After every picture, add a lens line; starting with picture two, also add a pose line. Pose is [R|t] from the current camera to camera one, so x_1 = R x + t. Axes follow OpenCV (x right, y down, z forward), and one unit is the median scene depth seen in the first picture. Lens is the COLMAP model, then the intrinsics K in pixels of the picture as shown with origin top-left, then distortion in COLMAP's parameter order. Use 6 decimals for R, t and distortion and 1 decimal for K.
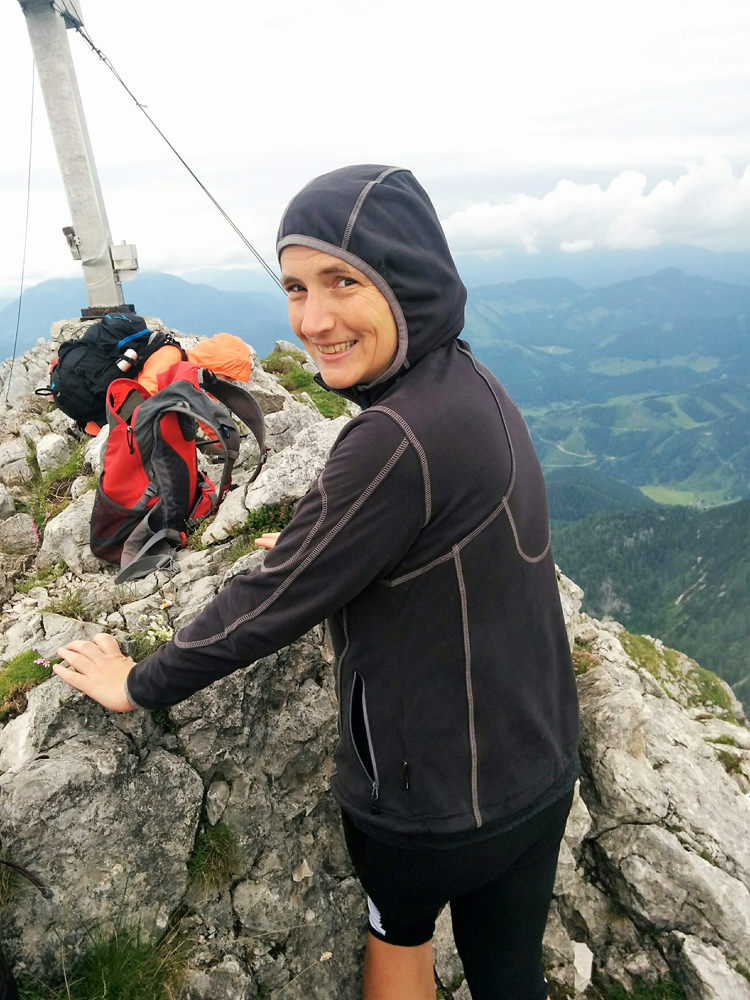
lens RADIAL K [[858.6, 0, 378.4], [0, 858.6, 500.8], [0, 0, 1]] dist [0.091667, -0.109236]
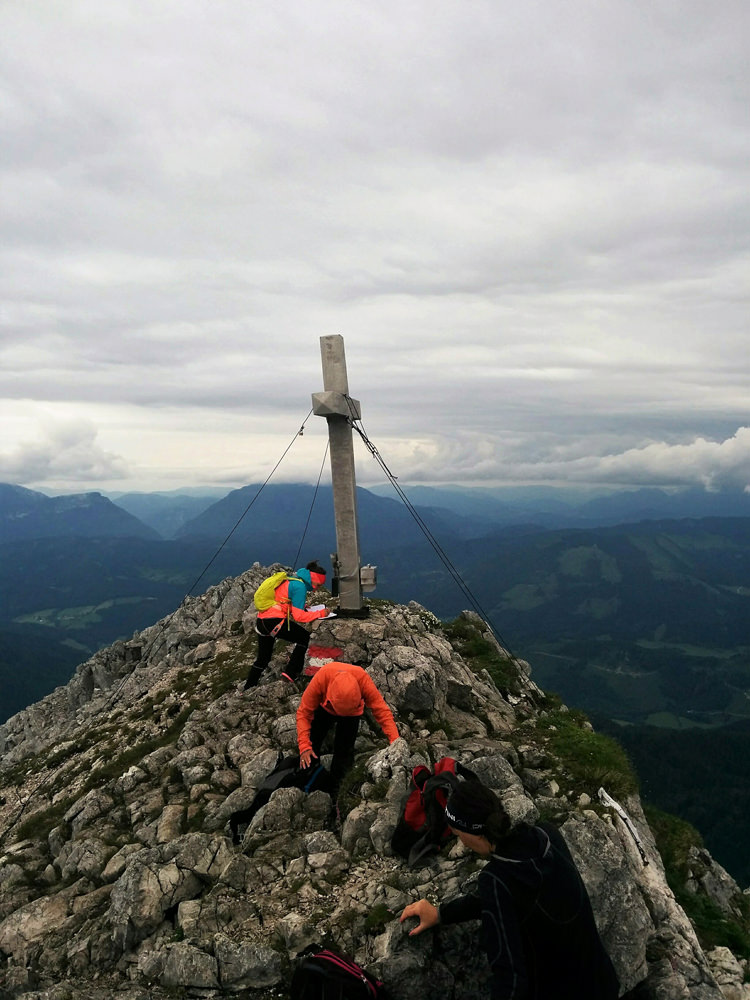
lens RADIAL K [[858.6, 0, 370.9], [0, 858.6, 505.3], [0, 0, 1]] dist [0.091667, -0.109236]
pose [[0.975033, 0.071397, -0.210267, -0.011010], [-0.119207, 0.967186, -0.224366, -0.266040], [0.187349, 0.243830, 0.951550, -1.191240]]
